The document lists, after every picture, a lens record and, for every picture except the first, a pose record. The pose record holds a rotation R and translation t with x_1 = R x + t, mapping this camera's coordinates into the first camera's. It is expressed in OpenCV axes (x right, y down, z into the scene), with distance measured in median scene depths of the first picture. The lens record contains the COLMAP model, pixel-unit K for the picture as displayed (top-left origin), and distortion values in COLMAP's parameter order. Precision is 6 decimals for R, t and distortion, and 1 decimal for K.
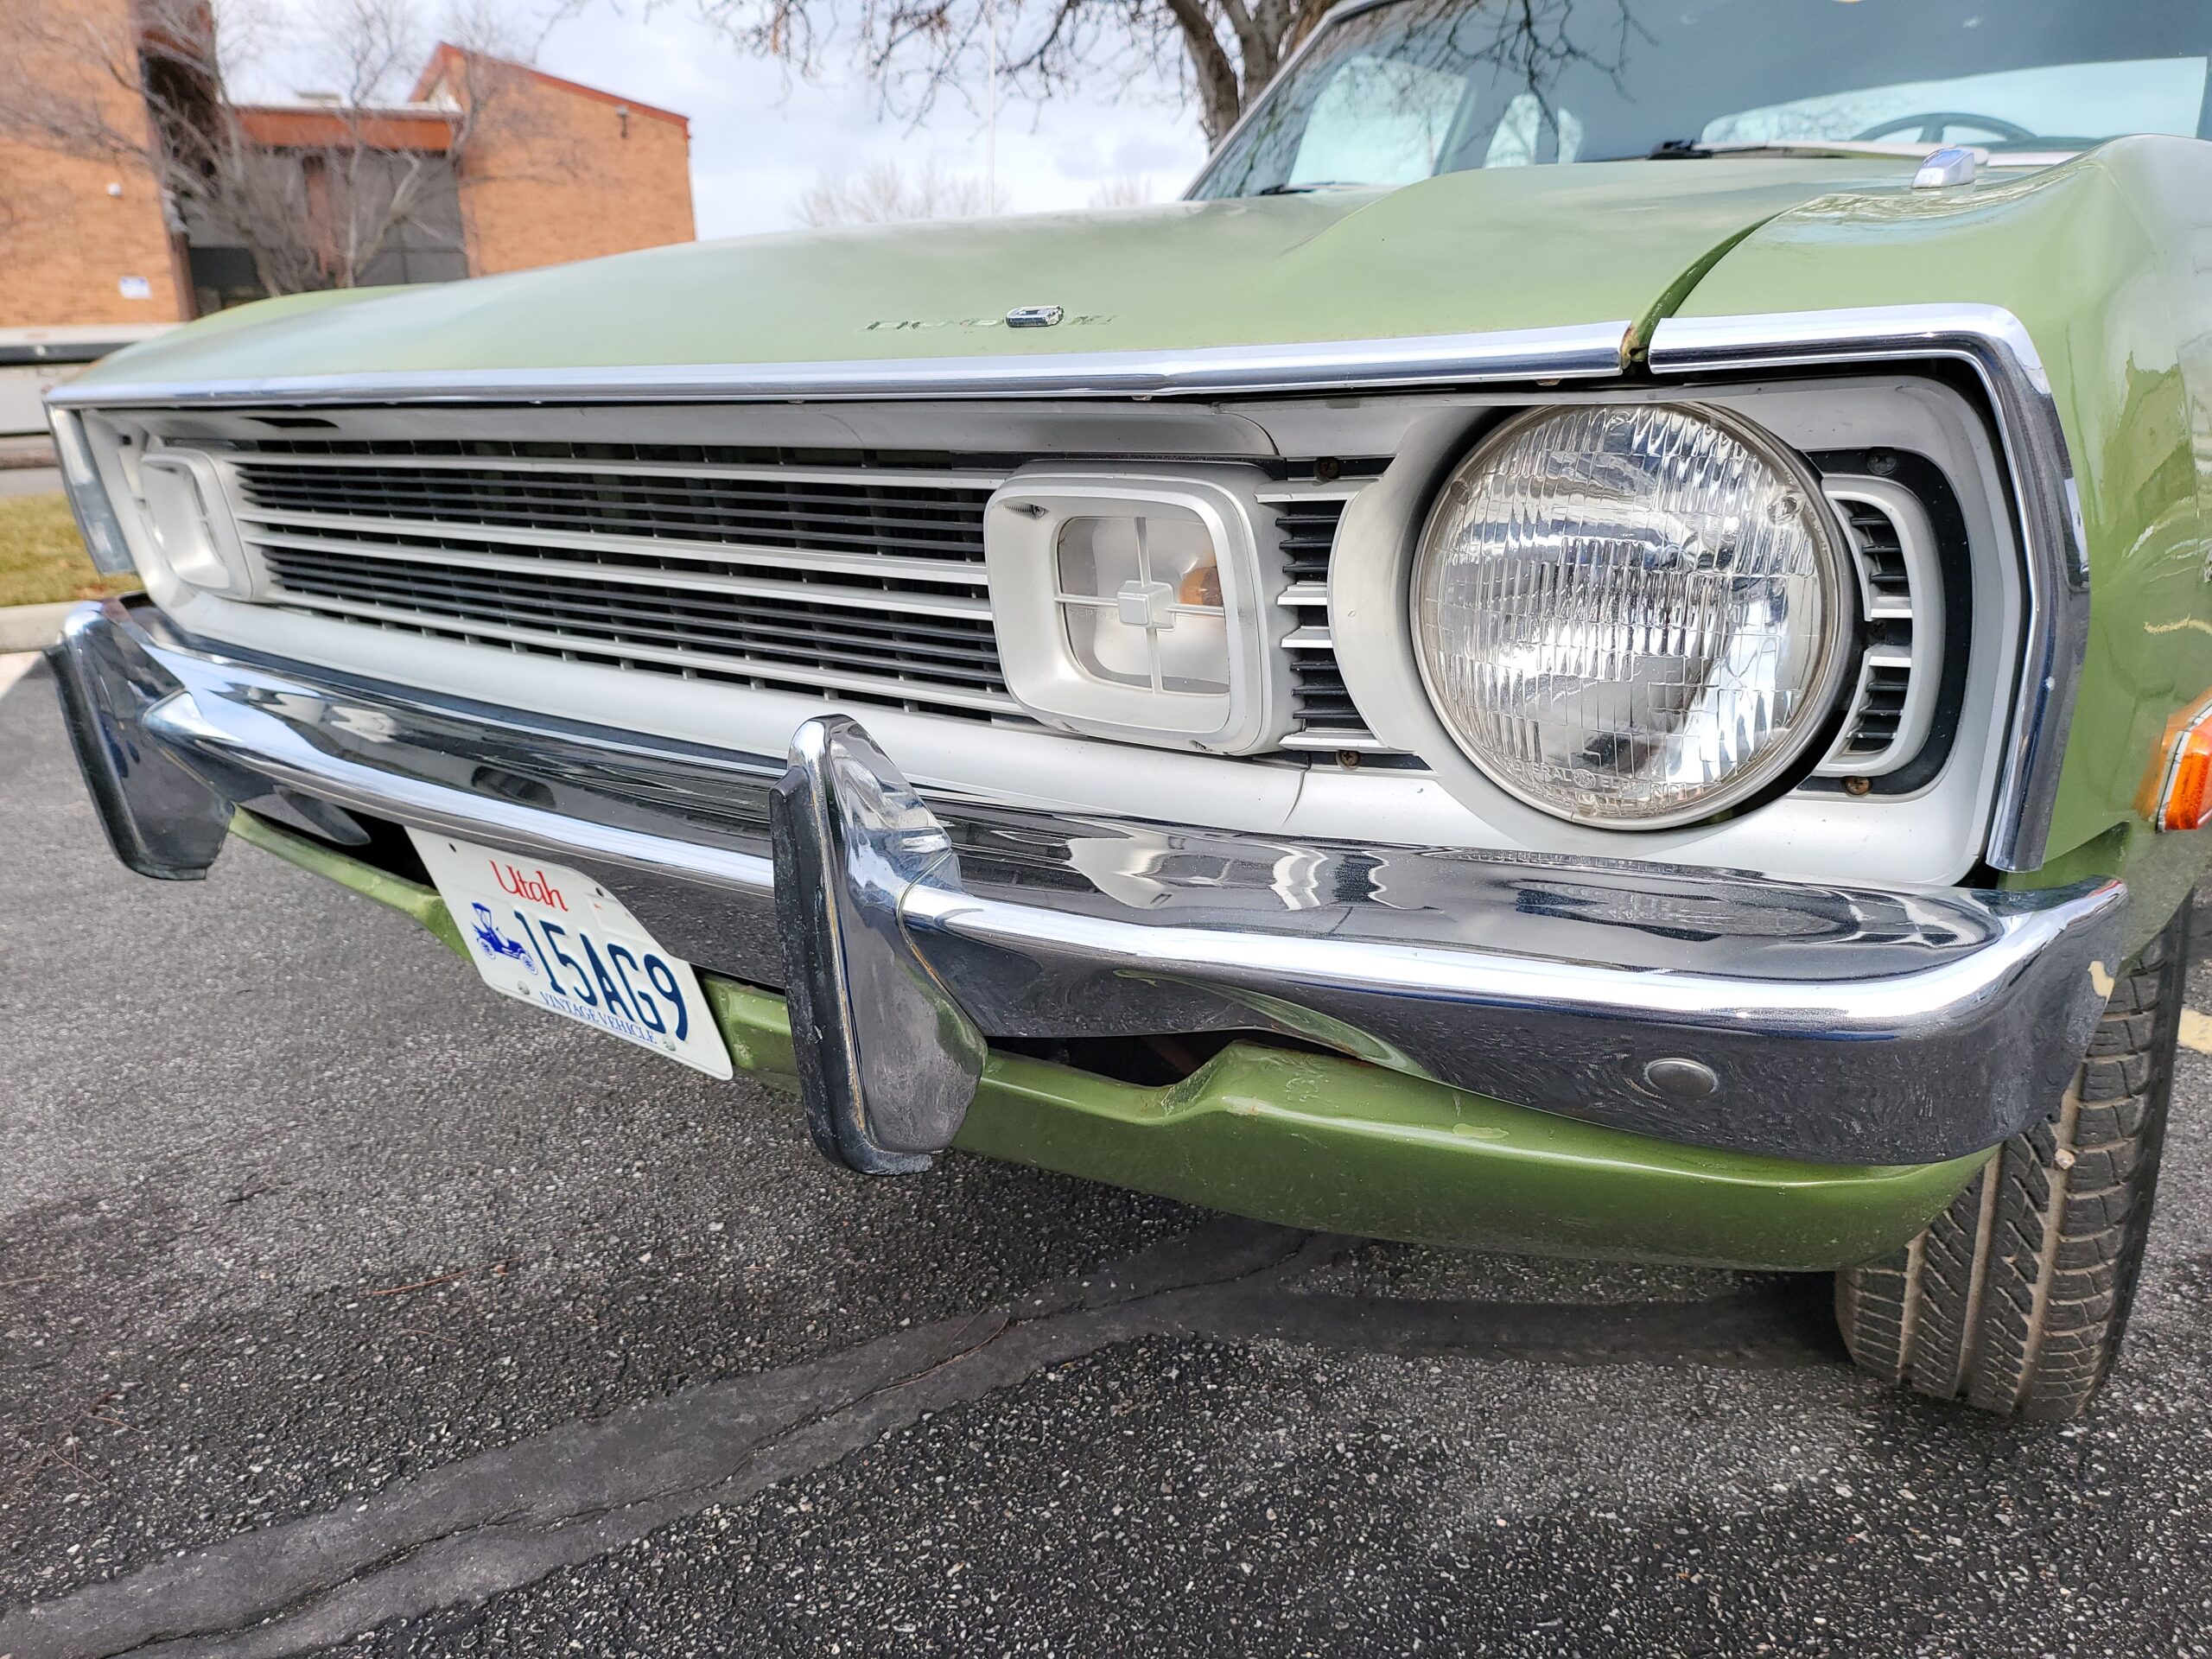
lens RADIAL K [[1507.5, 0, 1106.0], [0, 1507.5, 829.5], [0, 0, 1]] dist [0.073610, -0.074391]
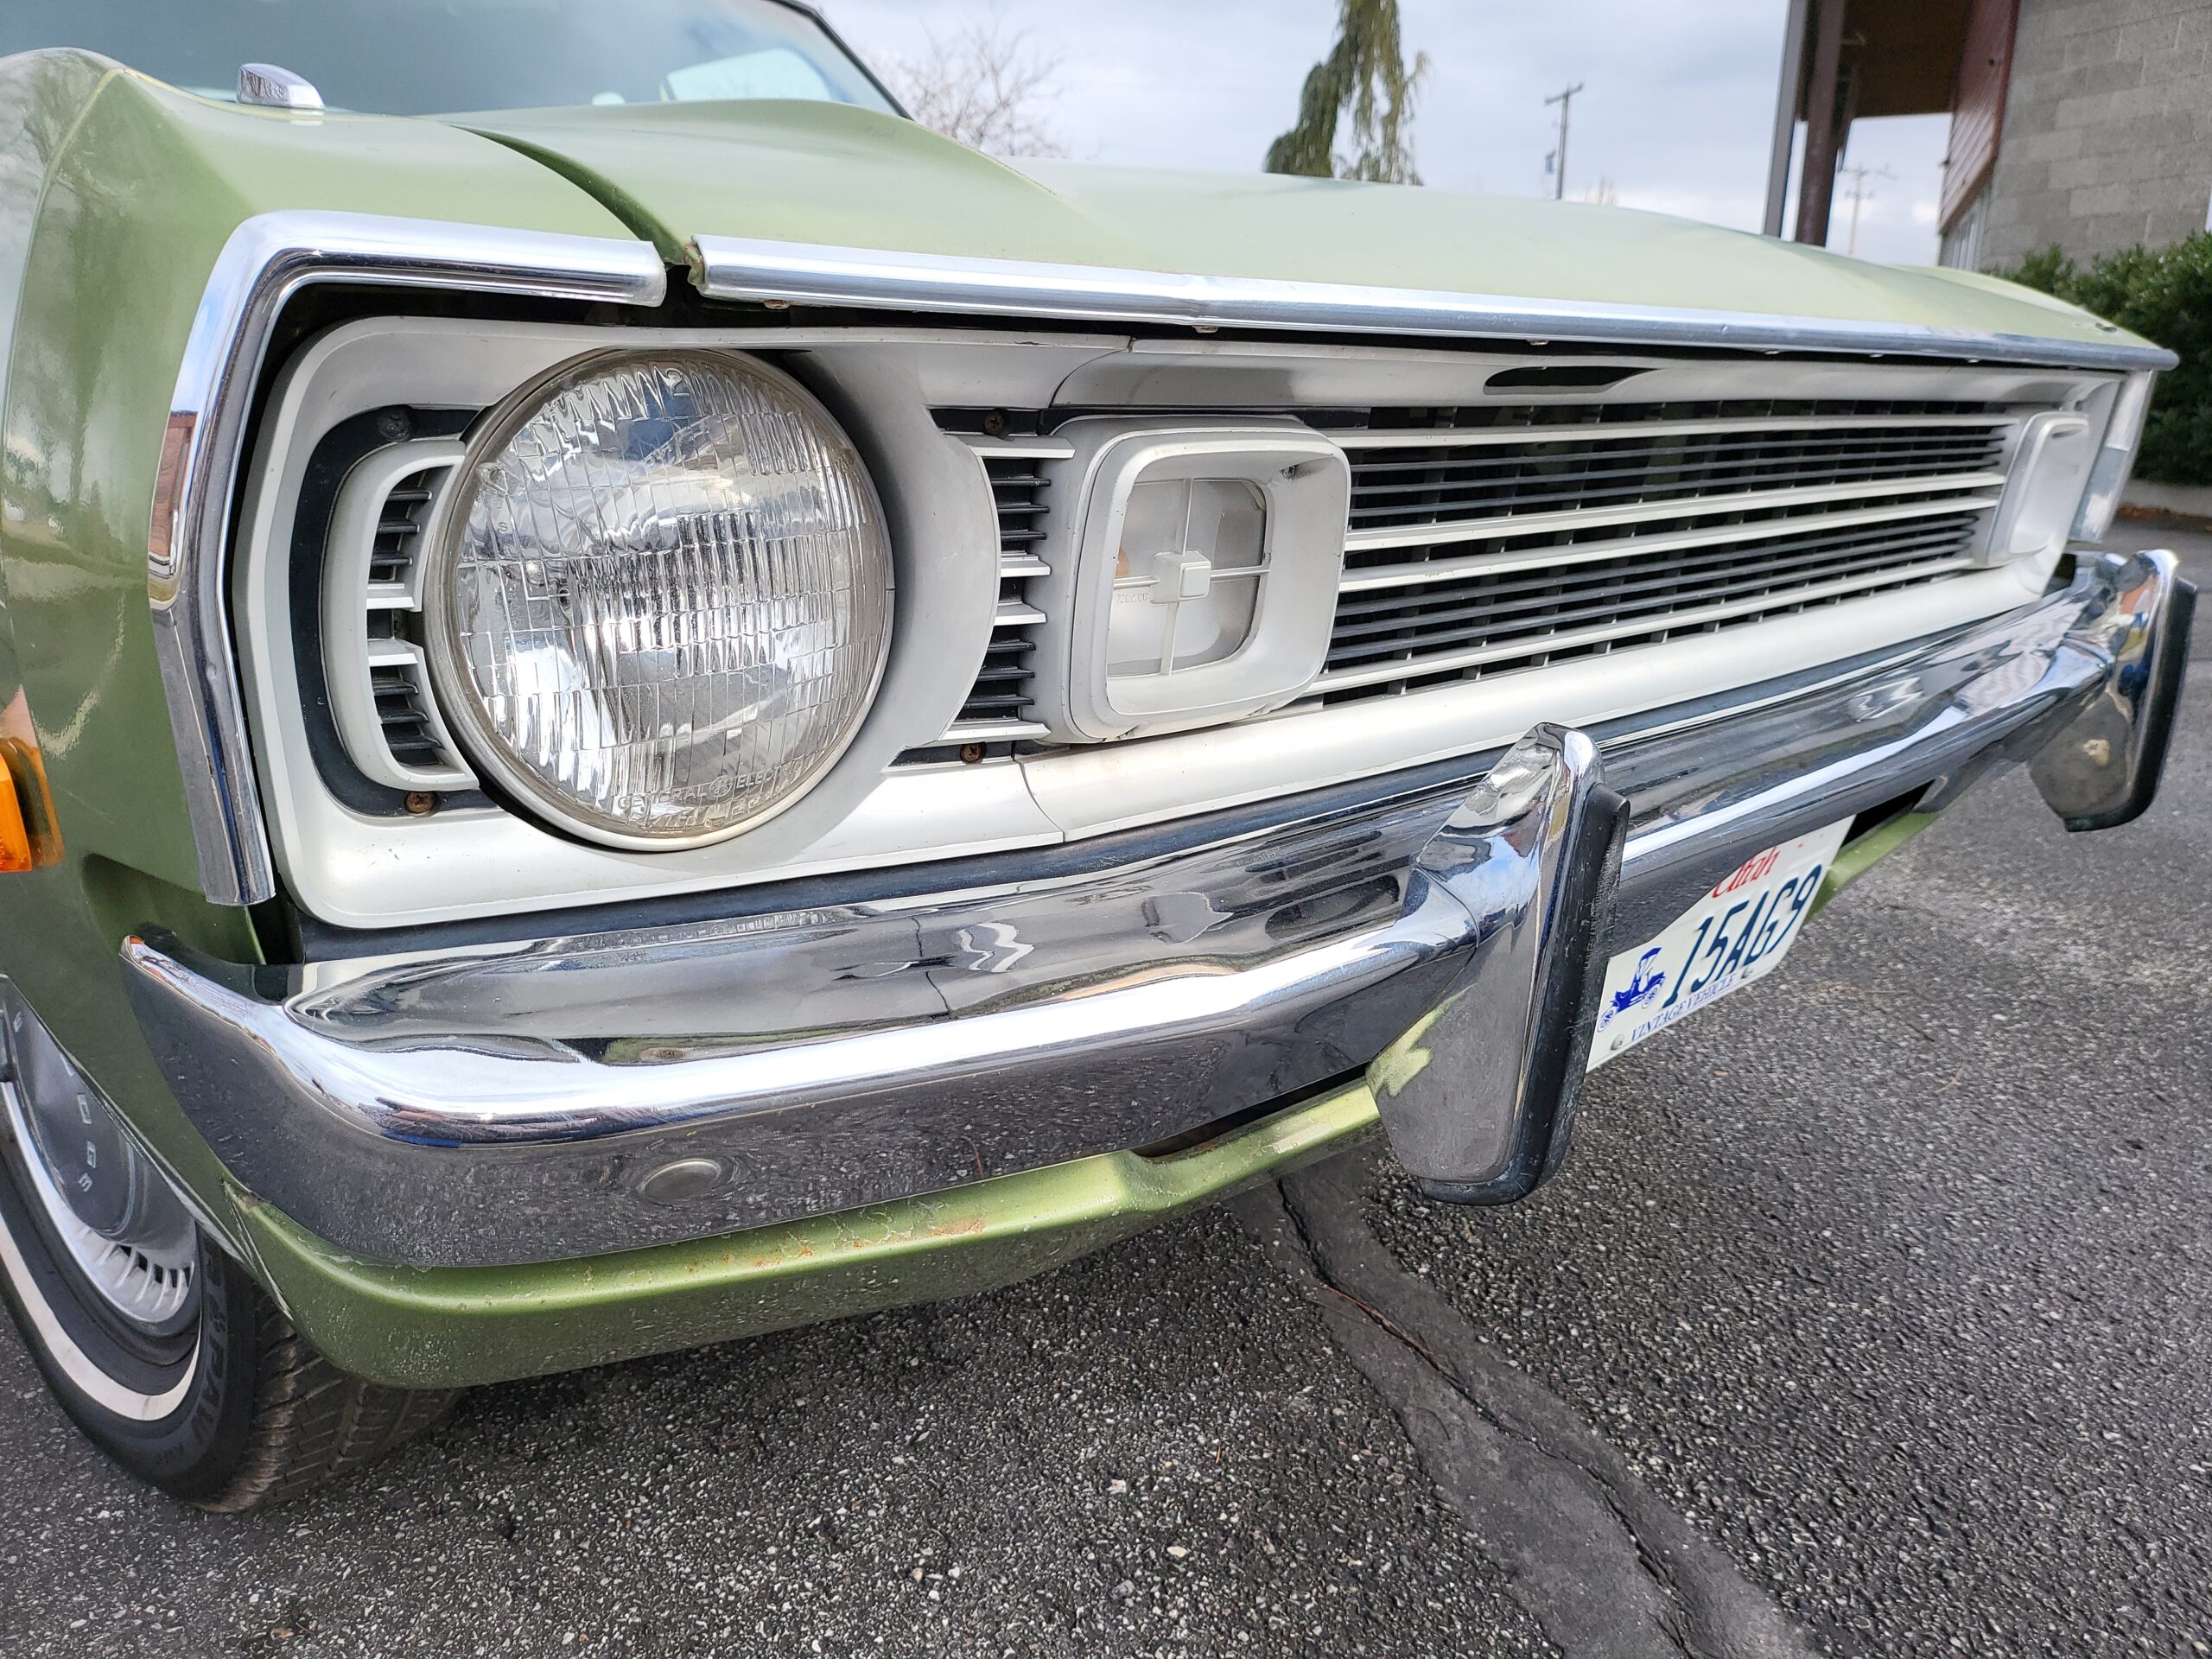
lens RADIAL K [[1507.5, 0, 1106.0], [0, 1507.5, 829.5], [0, 0, 1]] dist [0.073610, -0.074391]
pose [[0.179260, -0.260966, 0.948558, -1.349923], [0.257412, 0.943029, 0.210798, -0.295220], [-0.949529, 0.206383, 0.236224, 1.169614]]
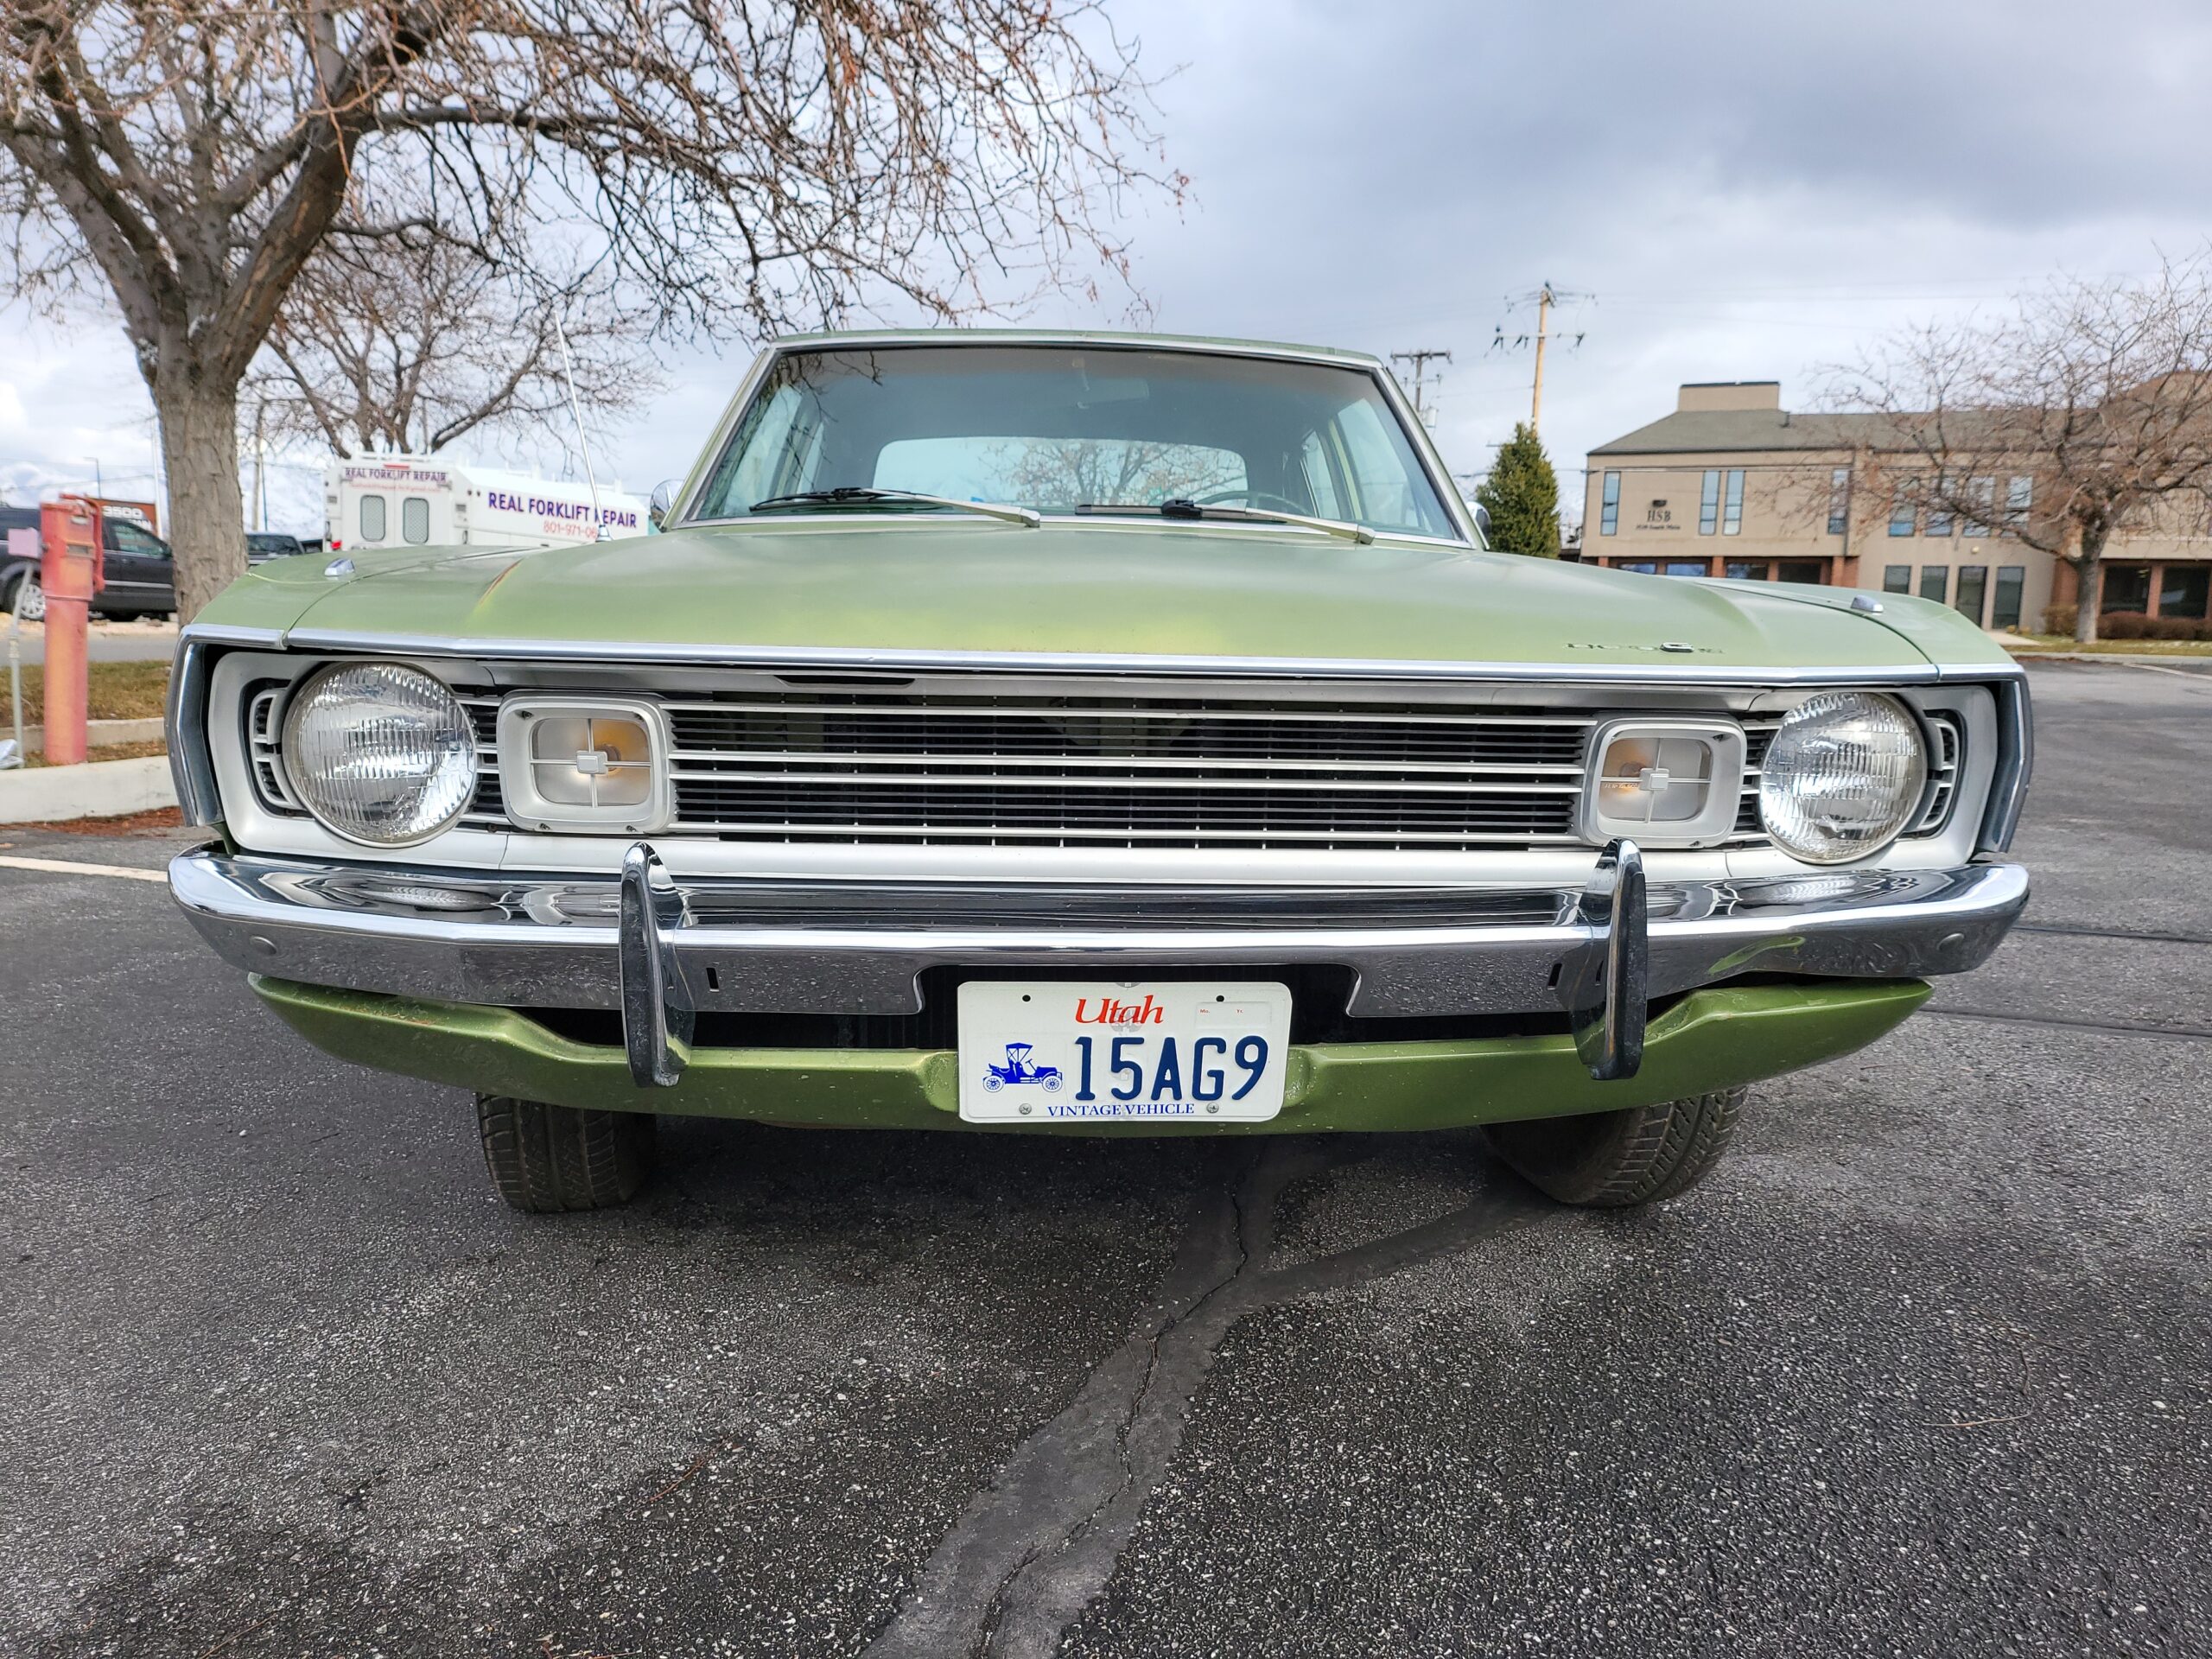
lens RADIAL K [[1565.7, 0, 1112.4], [0, 1565.7, 841.3], [0, 0, 1]] dist [0.076873, -0.091688]
pose [[0.751798, -0.075785, 0.655024, -1.305332], [0.146913, 0.987655, -0.054348, -0.040580], [-0.642819, 0.137090, 0.753651, -0.079863]]
